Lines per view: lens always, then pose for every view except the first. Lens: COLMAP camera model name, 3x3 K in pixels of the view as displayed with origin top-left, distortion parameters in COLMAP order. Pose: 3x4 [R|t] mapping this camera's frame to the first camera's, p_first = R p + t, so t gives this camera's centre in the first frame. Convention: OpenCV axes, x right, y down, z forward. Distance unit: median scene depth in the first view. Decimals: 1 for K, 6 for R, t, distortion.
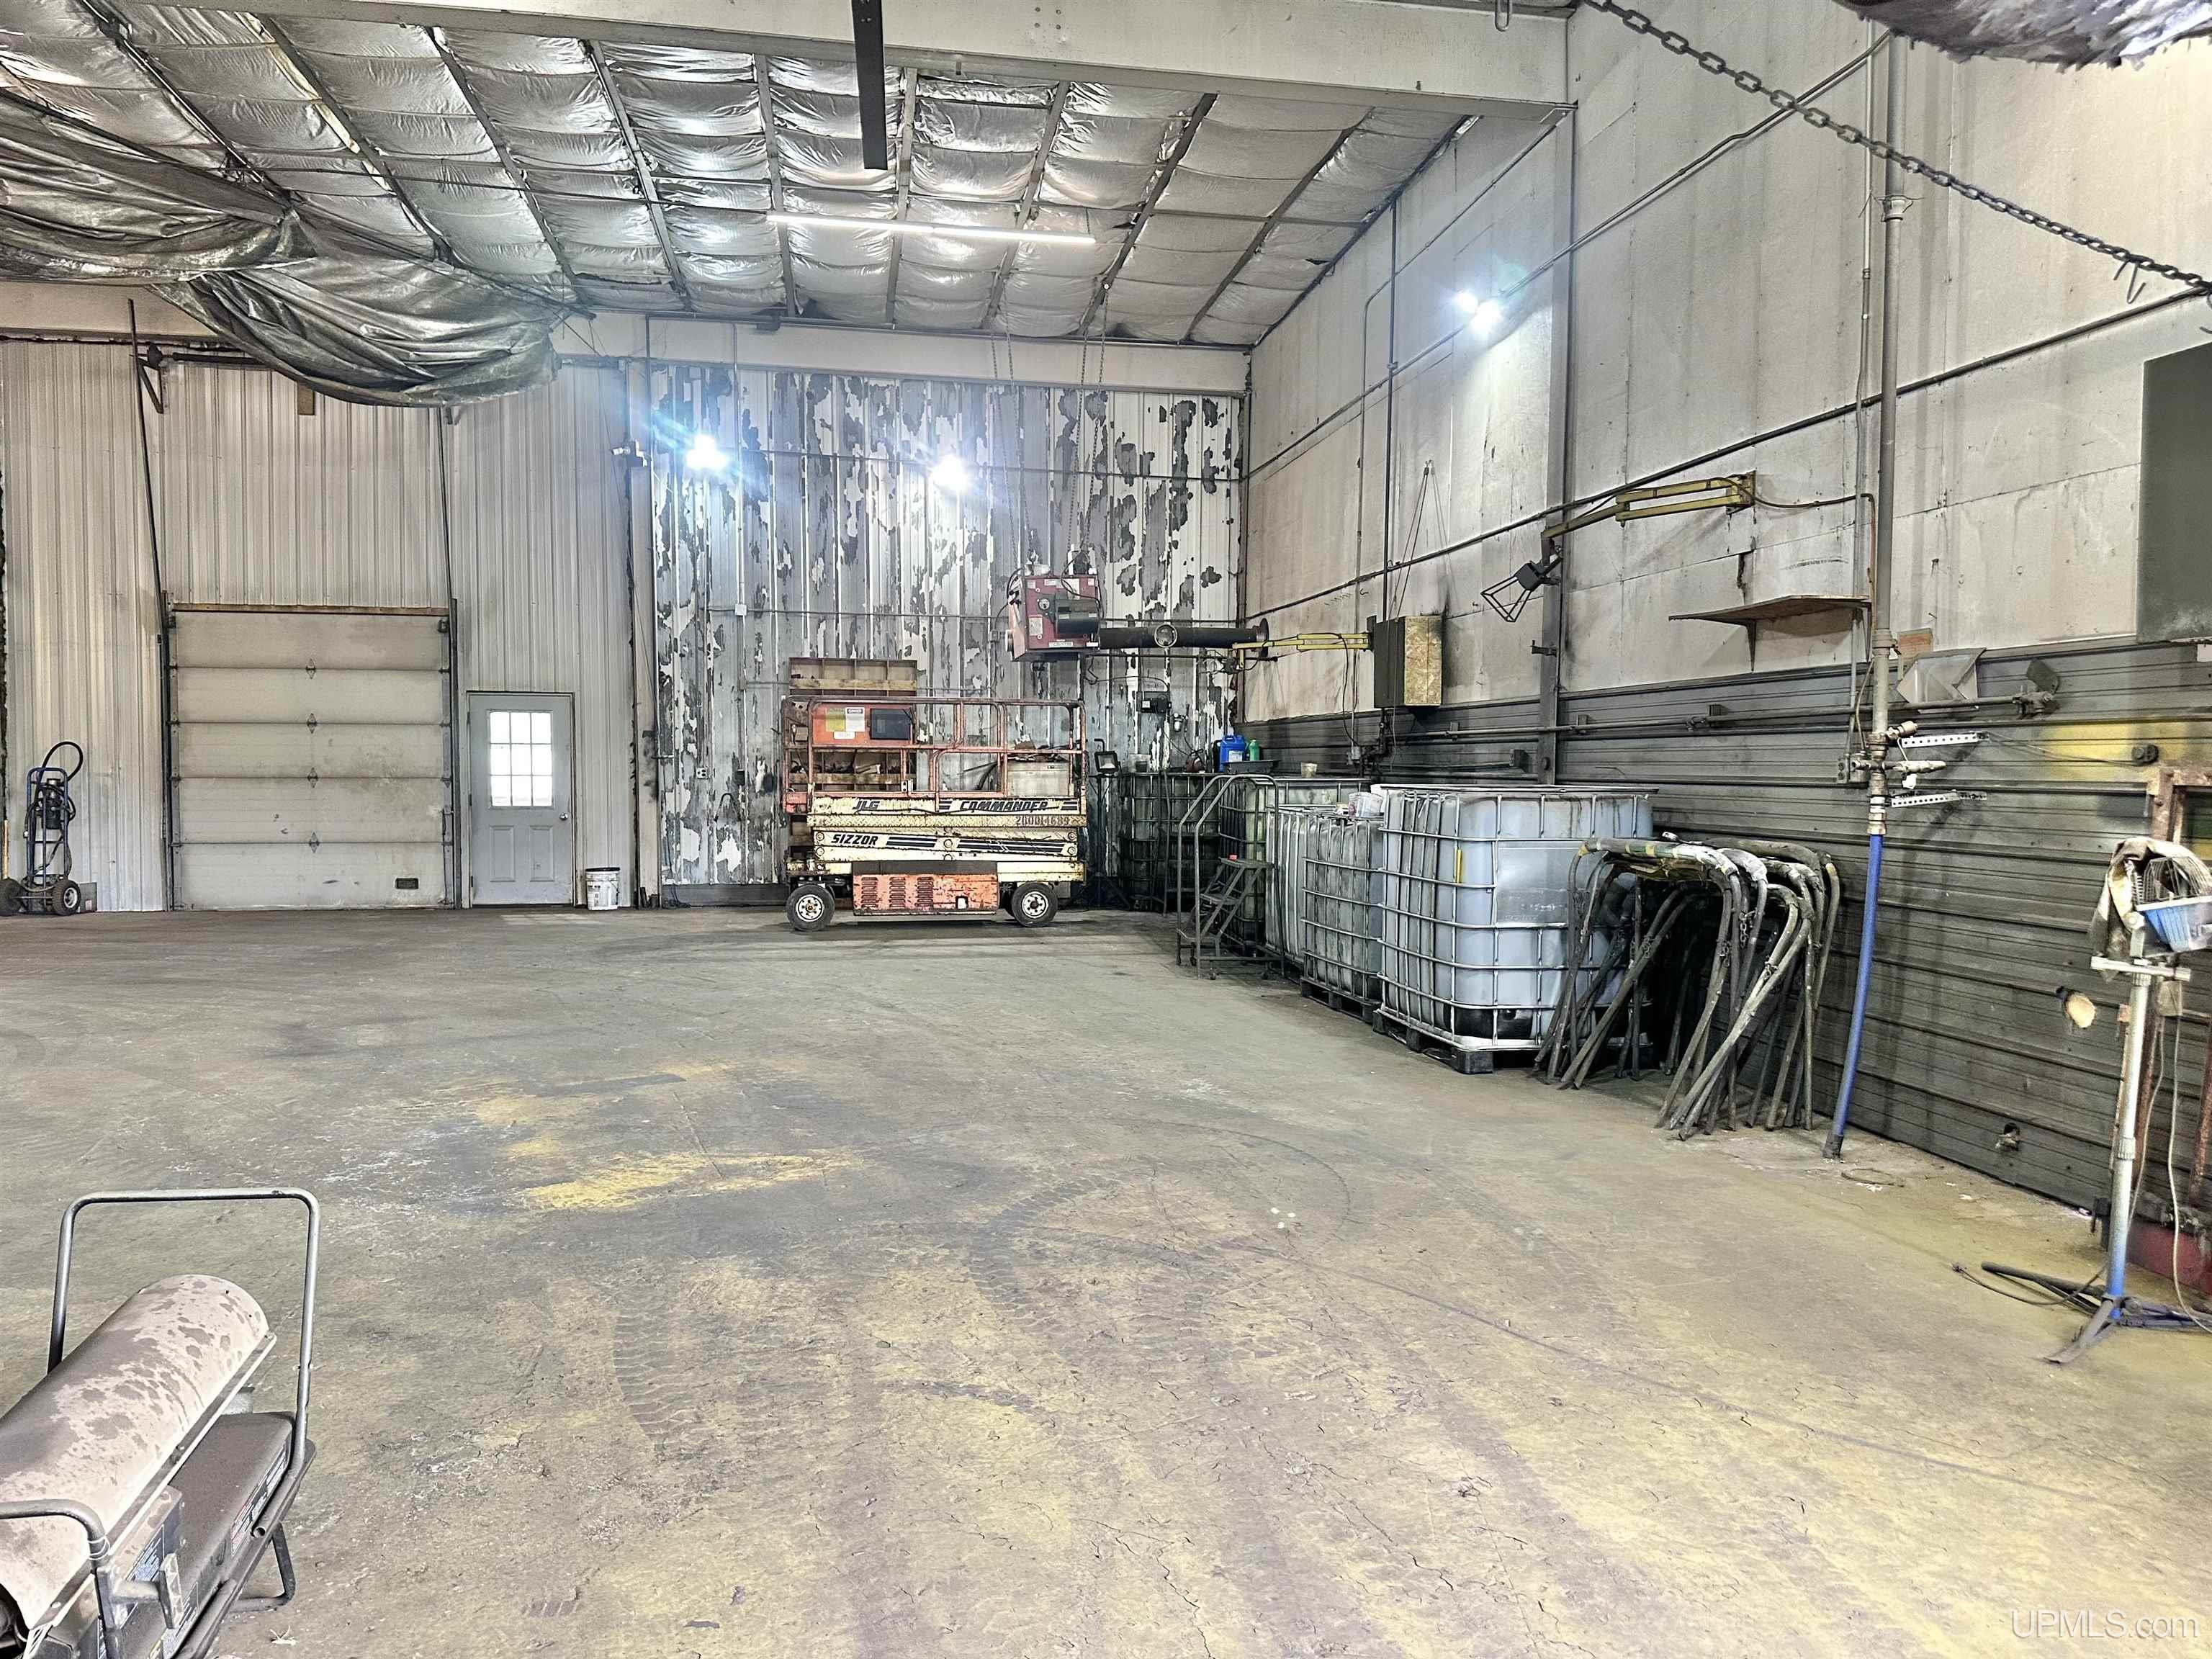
lens RADIAL K [[1587.5, 0, 1159.0], [0, 1587.5, 853.3], [0, 0, 1]] dist [0.039123, -0.043941]
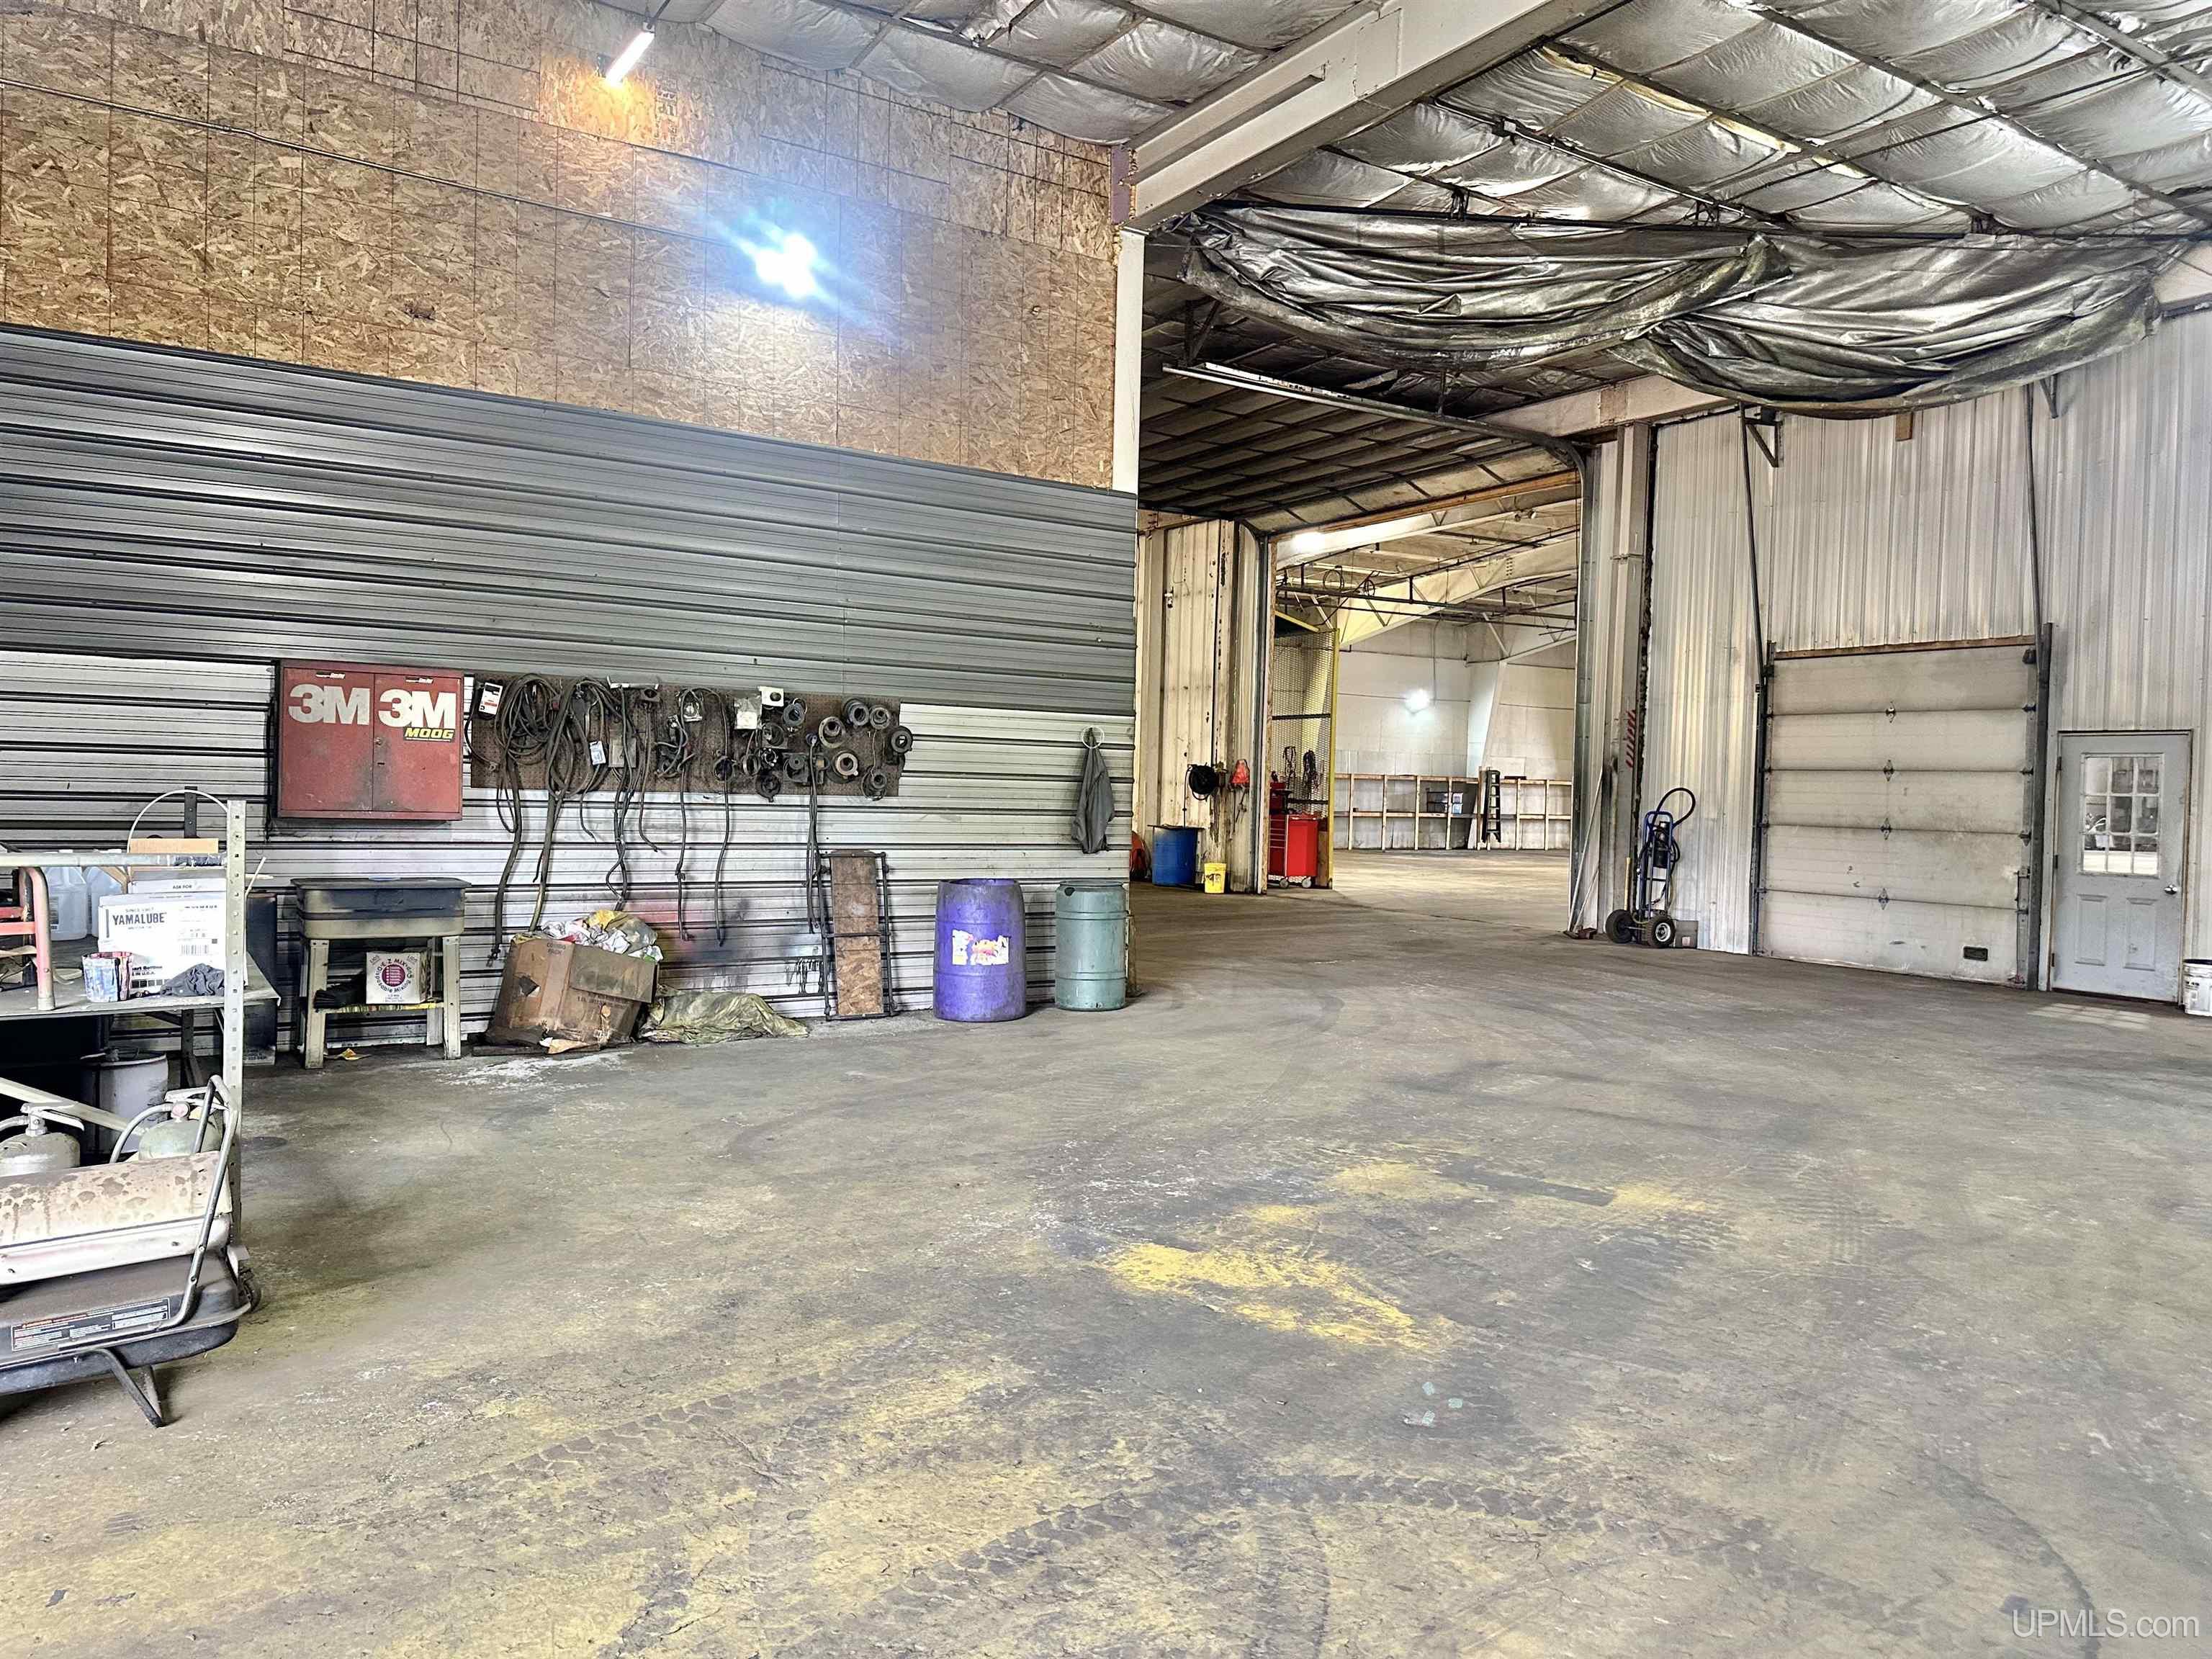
lens RADIAL K [[1587.5, 0, 1108.6], [0, 1587.5, 831.1], [0, 0, 1]] dist [0.039123, -0.043941]
pose [[0.352950, 0.034467, -0.935007, 0.198536], [-0.083542, 0.996491, 0.005198, -0.014315], [0.931905, 0.076278, 0.354591, 0.275648]]
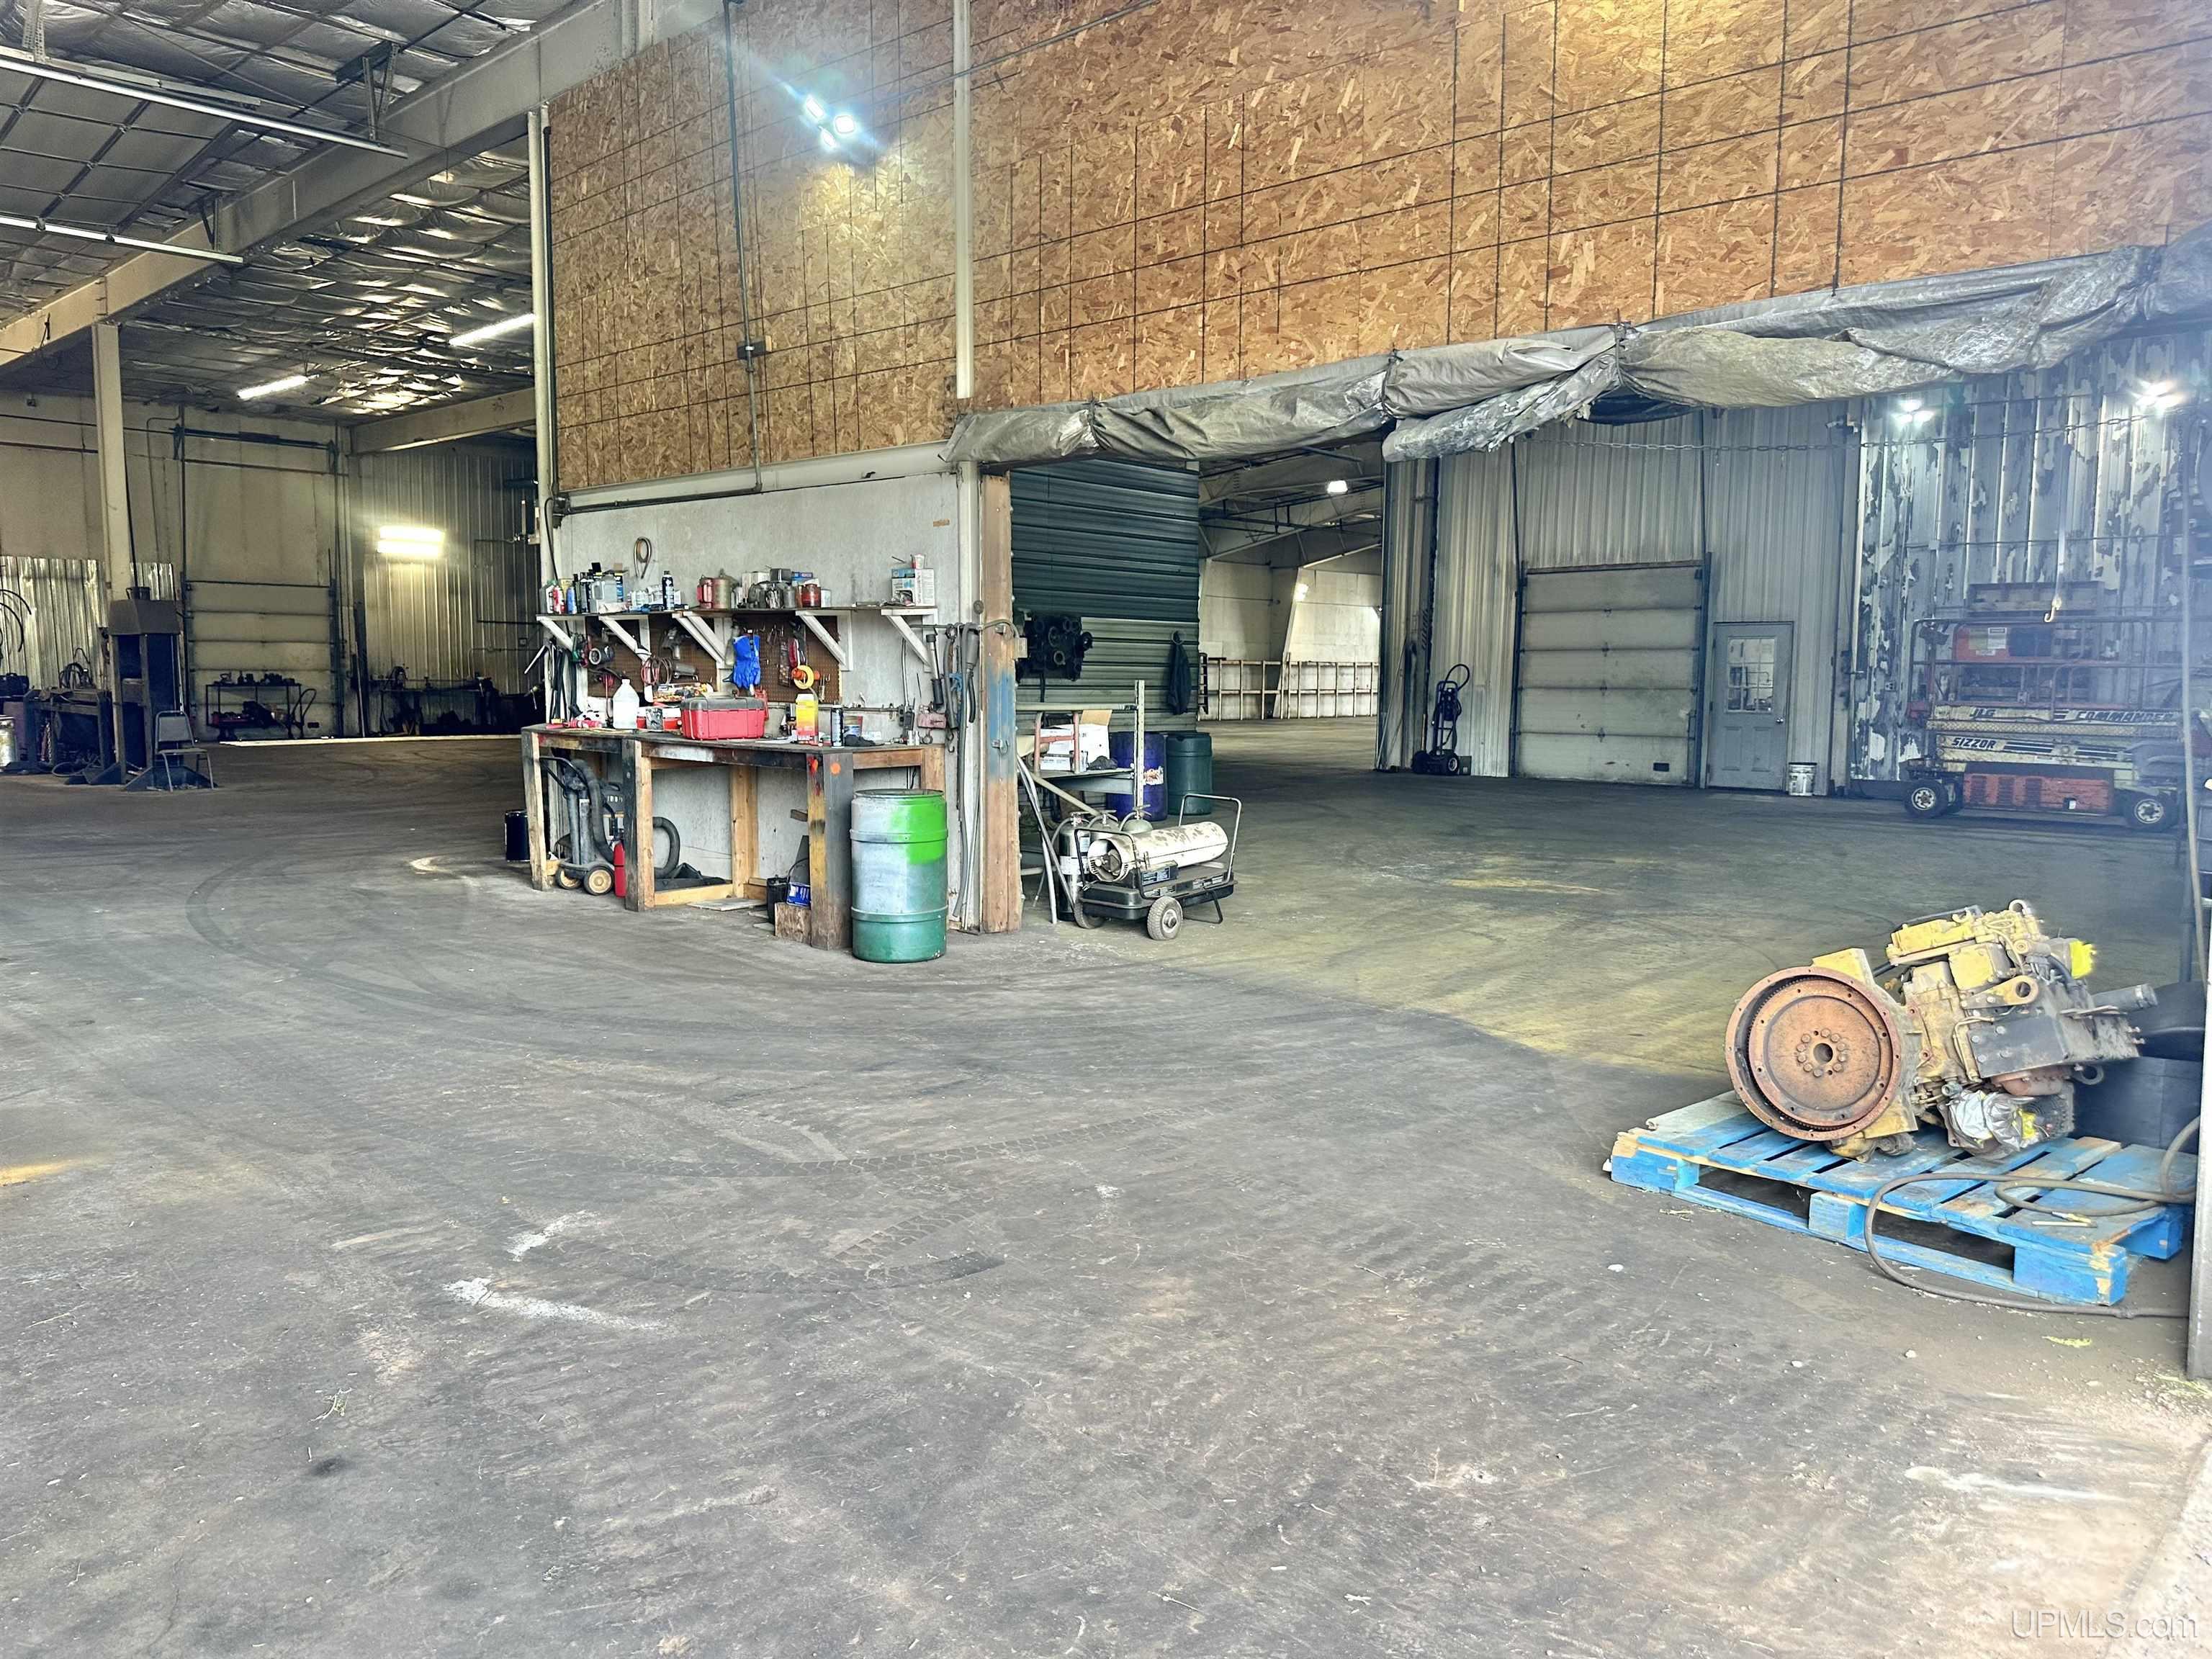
lens RADIAL K [[1587.5, 0, 1029.0], [0, 1587.5, 841.5], [0, 0, 1]] dist [0.039123, -0.043941]
pose [[0.554114, 0.087166, -0.827864, 0.399355], [-0.056445, 0.996148, 0.067105, 0.023687], [0.830525, 0.009545, 0.556900, -0.216775]]
